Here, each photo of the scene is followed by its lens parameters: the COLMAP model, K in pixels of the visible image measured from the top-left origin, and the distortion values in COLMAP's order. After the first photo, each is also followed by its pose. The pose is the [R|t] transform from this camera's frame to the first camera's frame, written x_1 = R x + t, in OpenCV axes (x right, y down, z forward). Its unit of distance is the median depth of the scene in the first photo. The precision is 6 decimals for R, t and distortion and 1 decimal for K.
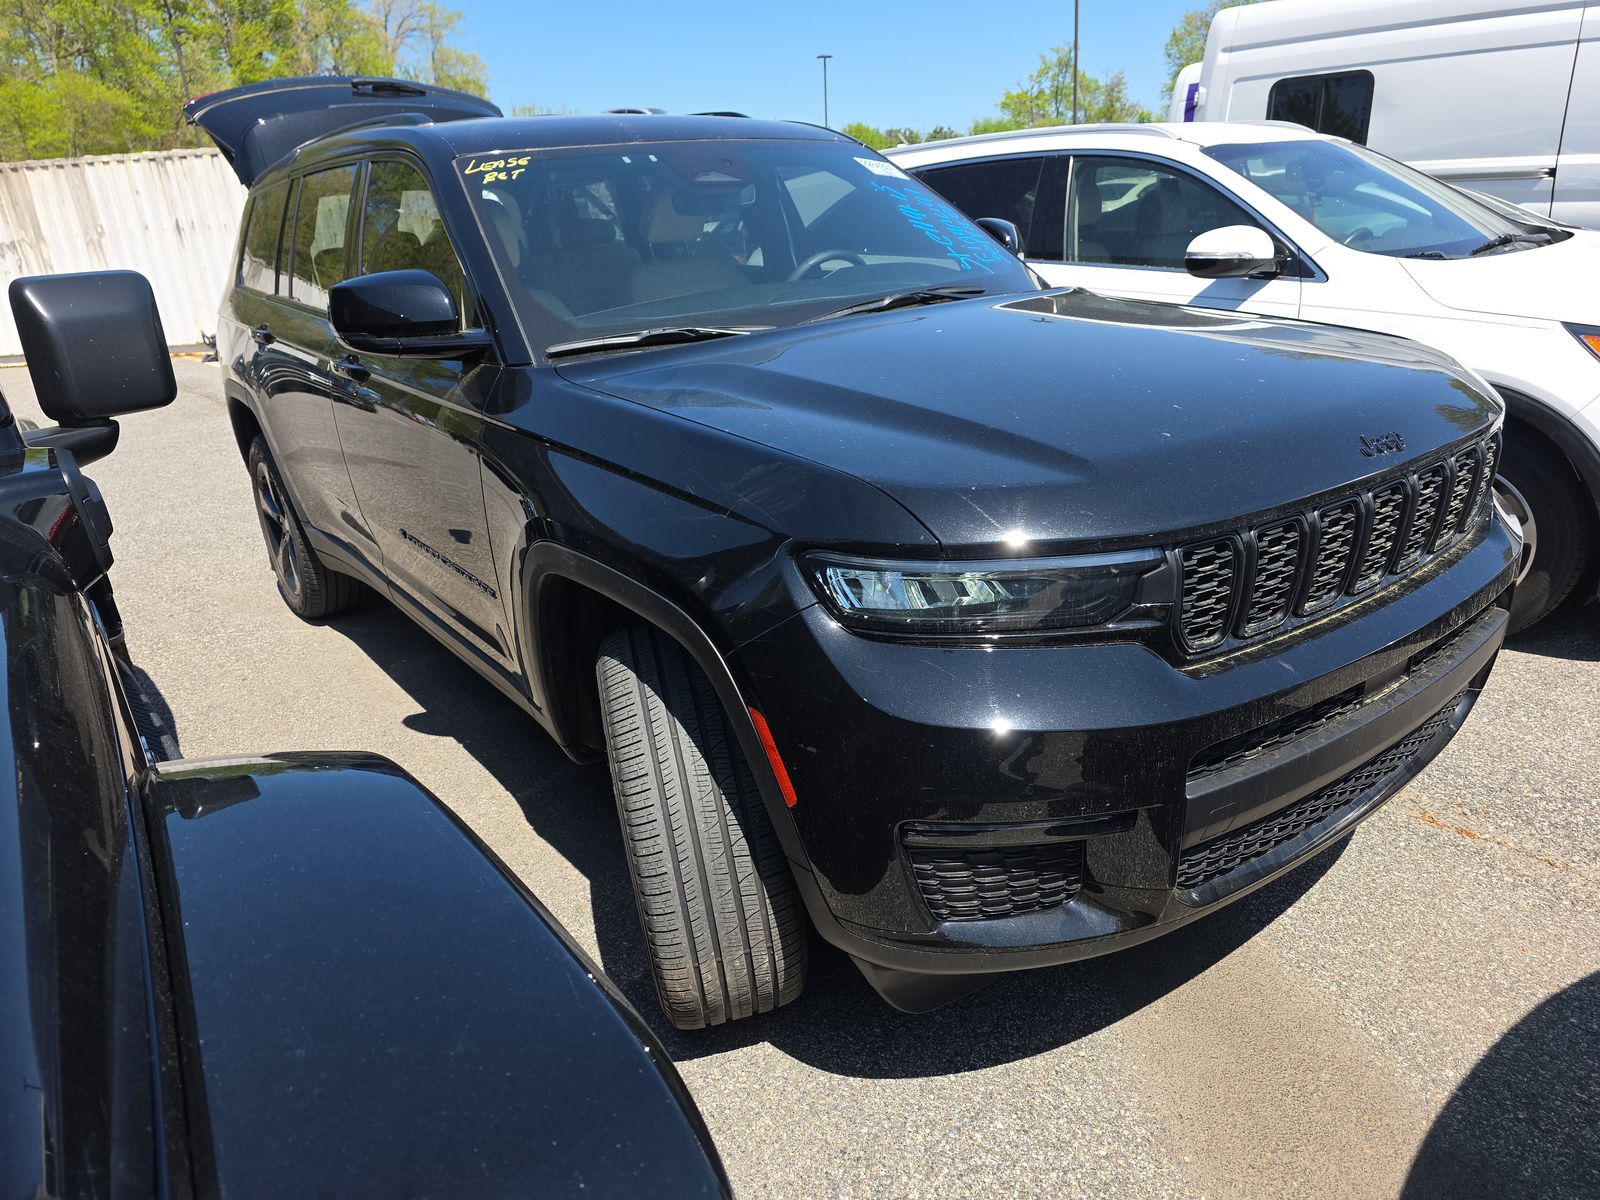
lens RADIAL K [[1081.0, 0, 806.1], [0, 1081.0, 591.8], [0, 0, 1]] dist [0.033736, -0.027013]
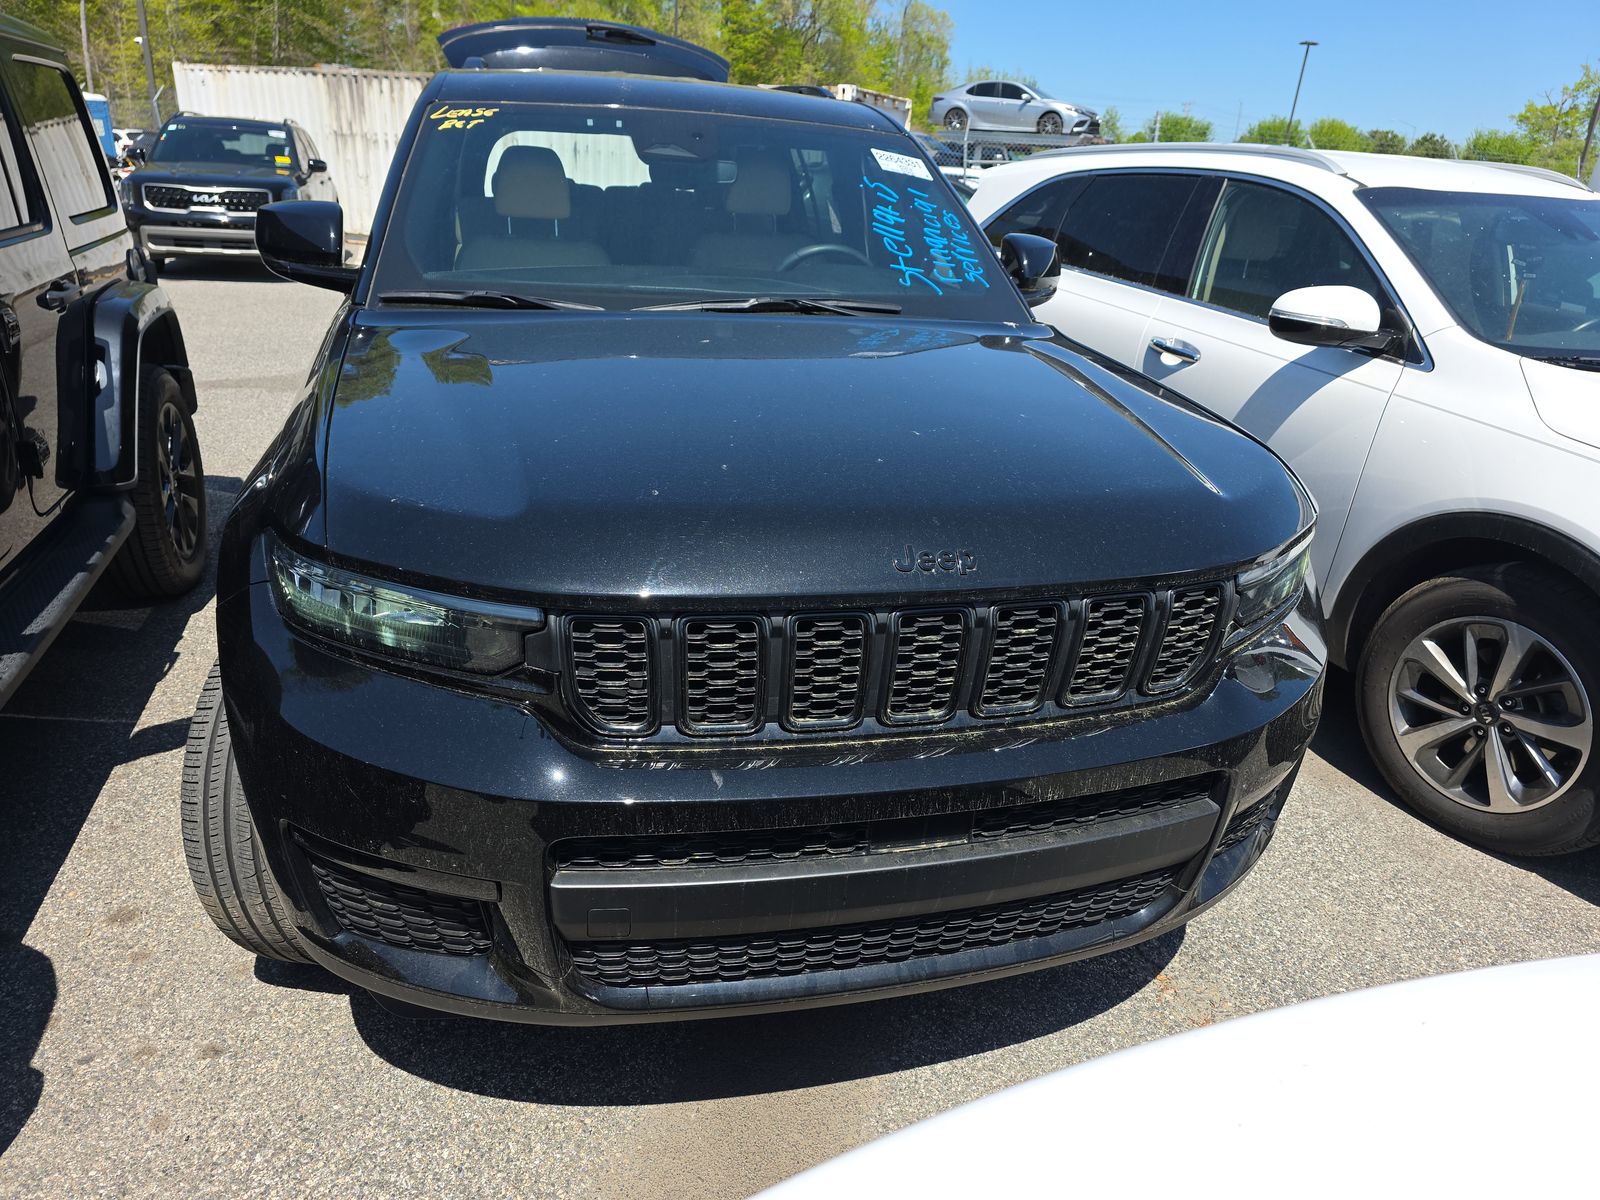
lens RADIAL K [[1081.0, 0, 798.8], [0, 1081.0, 607.9], [0, 0, 1]] dist [0.033736, -0.027013]
pose [[0.924759, 0.241395, -0.294192, 0.352718], [-0.230491, 0.970426, 0.071748, -0.069502], [0.302811, 0.001459, 0.953049, 0.092565]]
